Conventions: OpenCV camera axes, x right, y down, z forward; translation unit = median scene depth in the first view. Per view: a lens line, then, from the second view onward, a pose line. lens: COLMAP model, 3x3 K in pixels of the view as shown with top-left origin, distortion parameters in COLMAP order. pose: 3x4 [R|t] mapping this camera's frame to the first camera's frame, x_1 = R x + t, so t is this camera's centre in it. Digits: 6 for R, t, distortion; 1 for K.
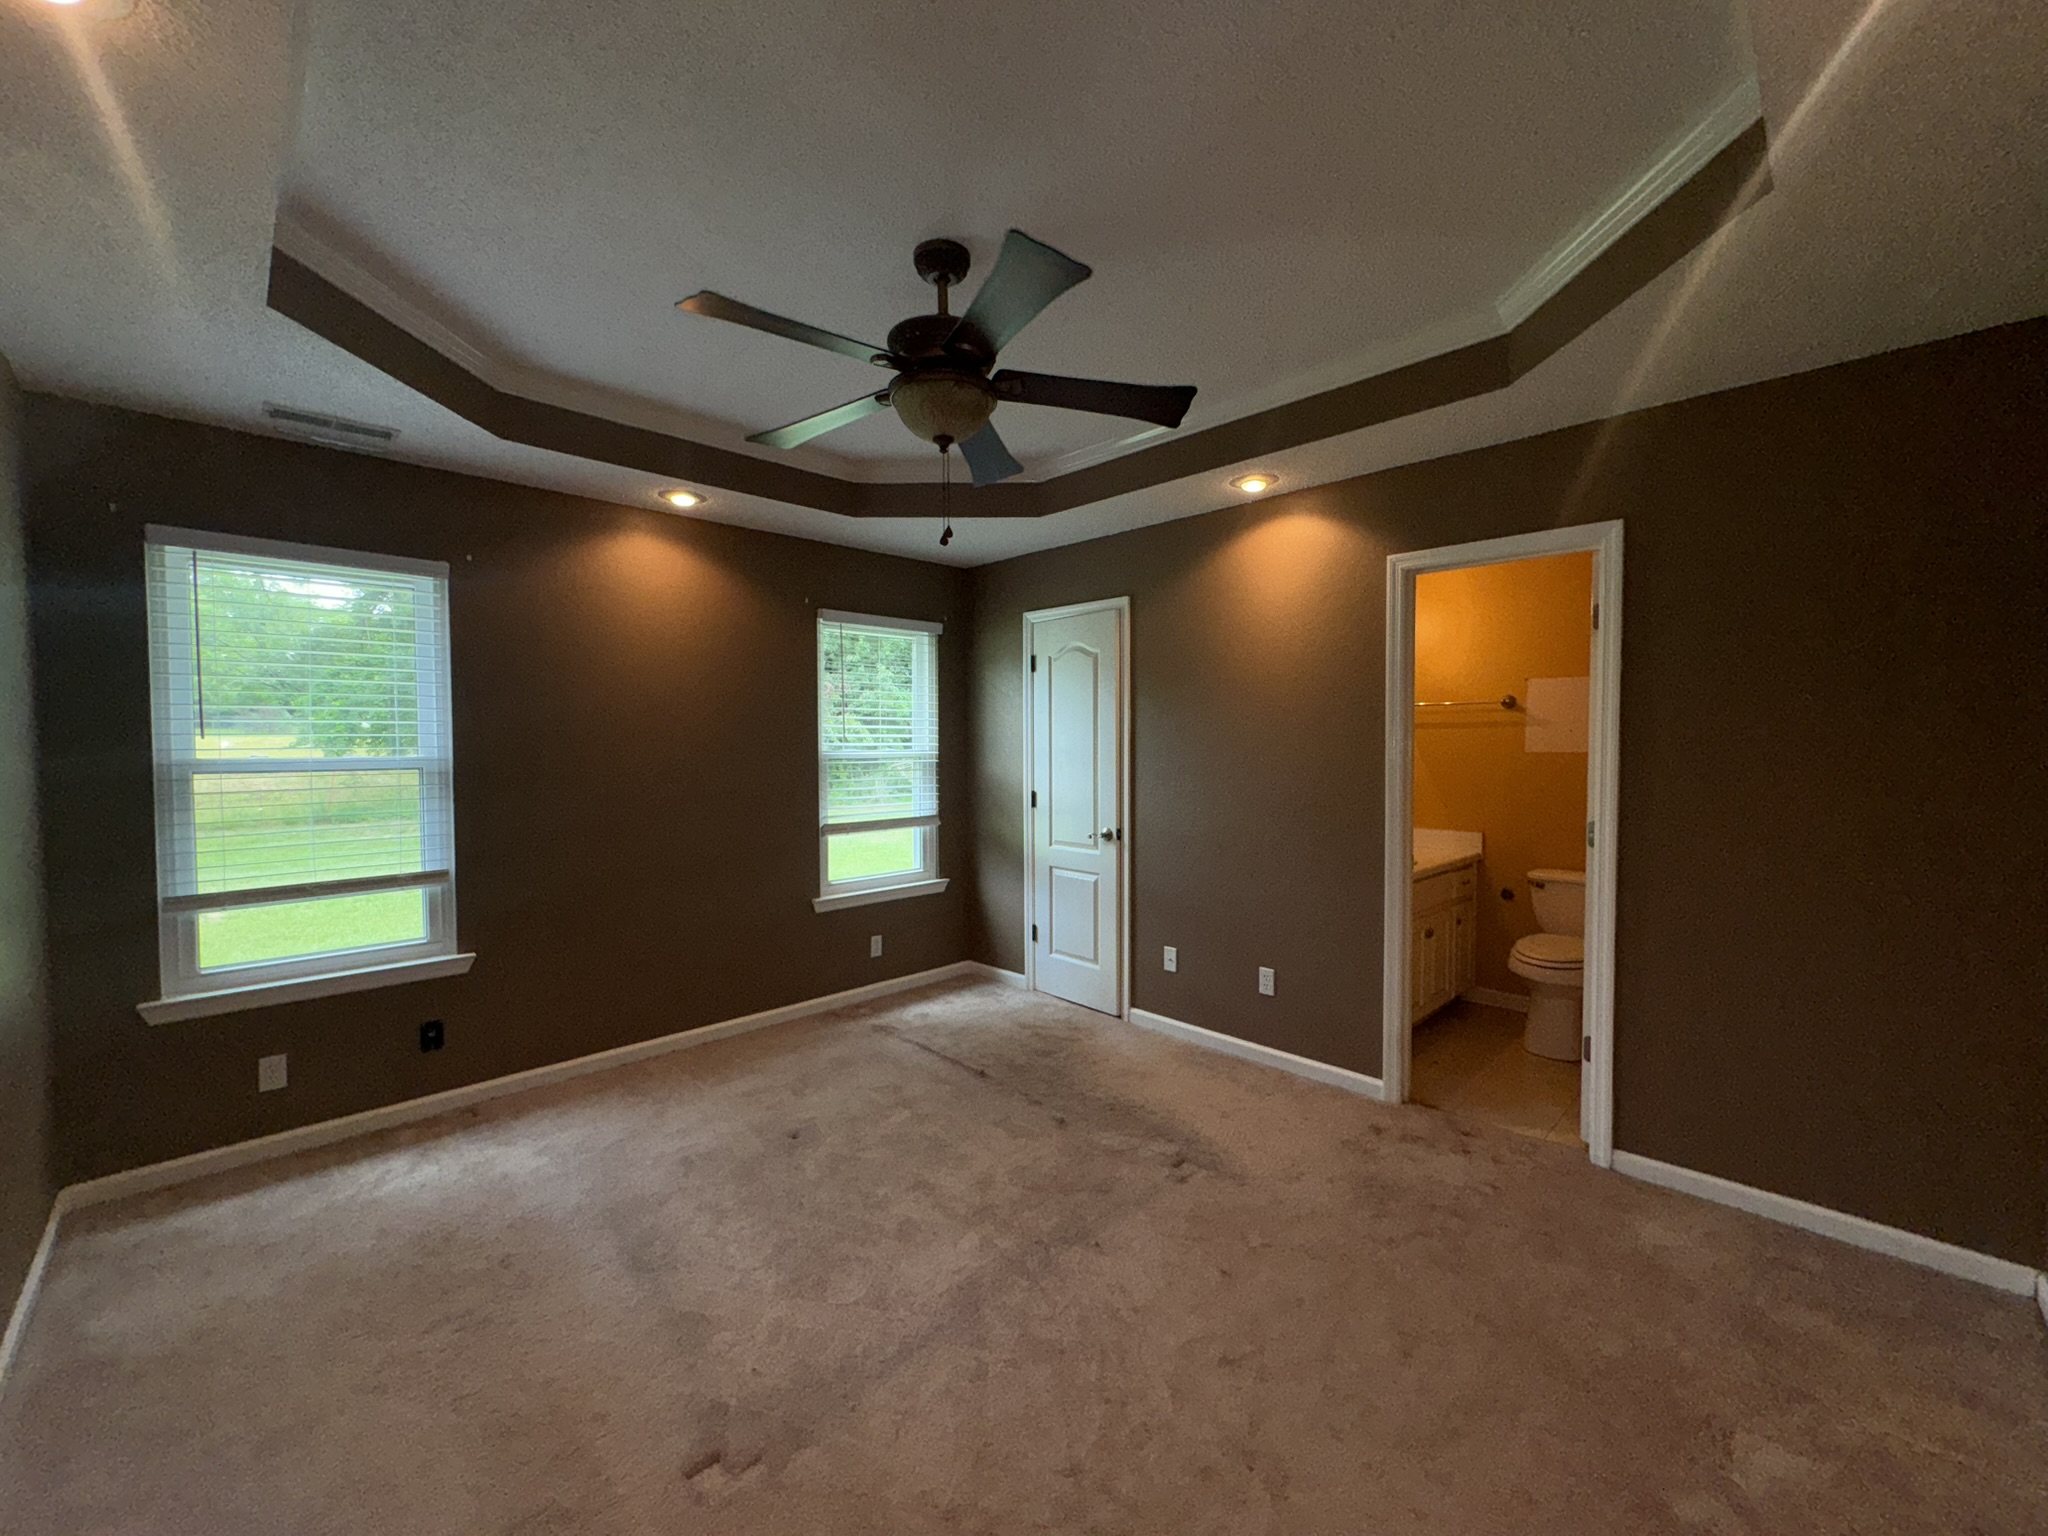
lens RADIAL K [[818.1, 0, 1023.0], [0, 818.1, 772.0], [0, 0, 1]] dist [-0.000316, -0.000271]
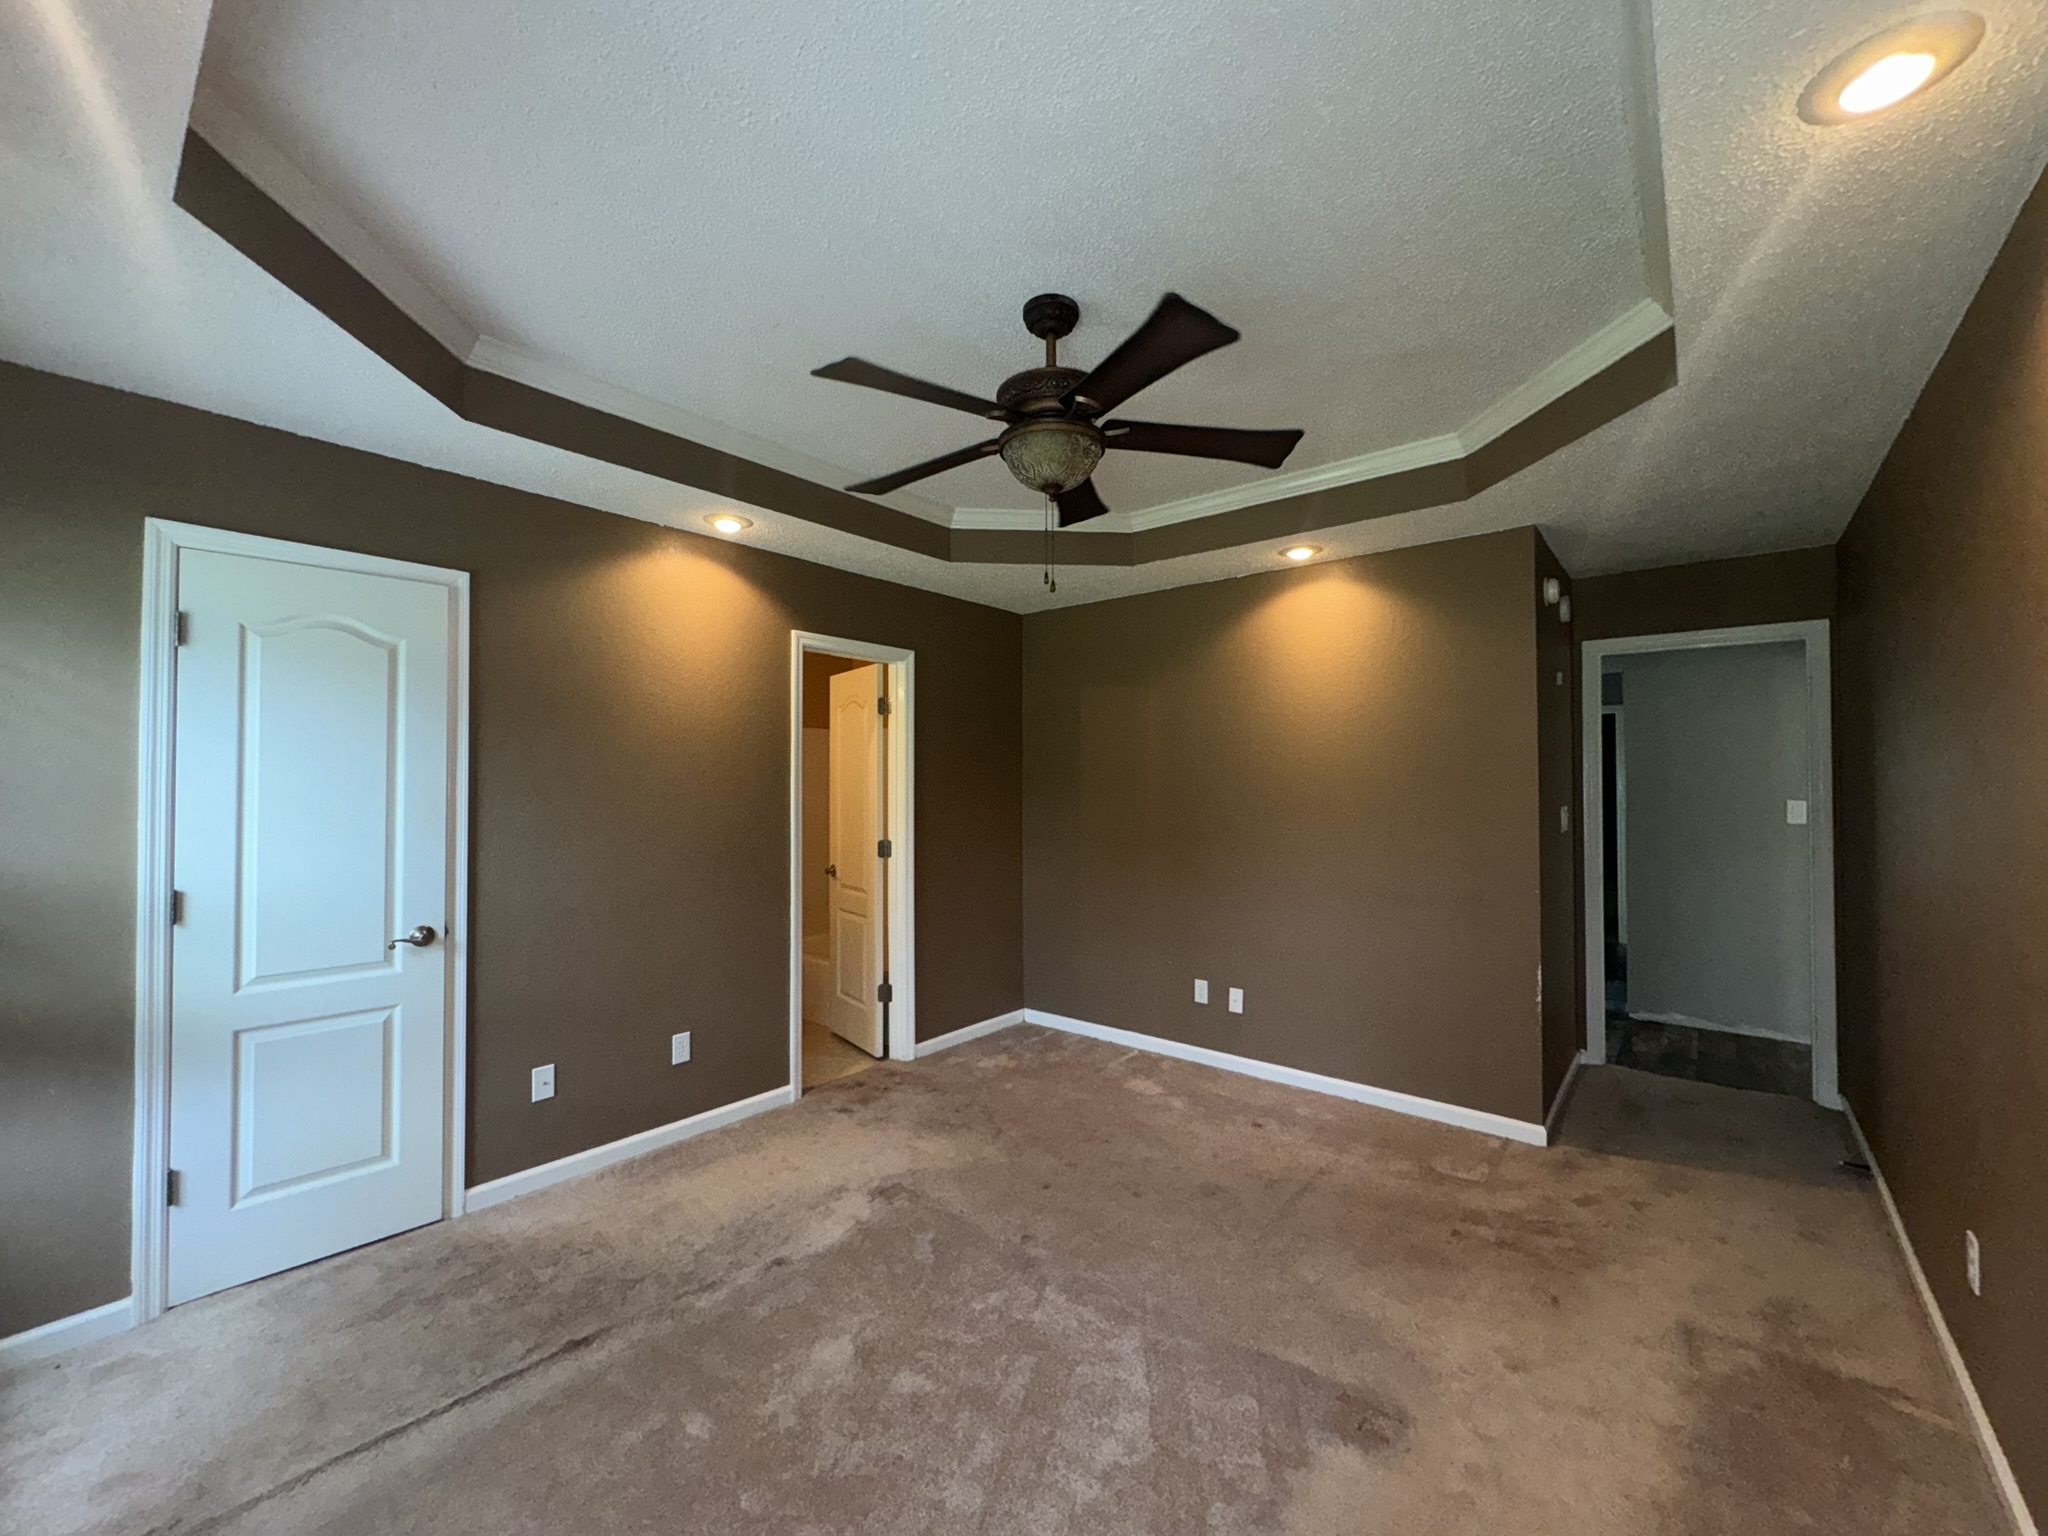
lens RADIAL K [[818.1, 0, 1023.0], [0, 818.1, 772.0], [0, 0, 1]] dist [-0.000316, -0.000271]
pose [[-0.102384, 0.019569, 0.994552, -0.630623], [0.036857, 0.999195, -0.015866, -0.024891], [-0.994062, 0.035032, -0.103023, 0.665377]]
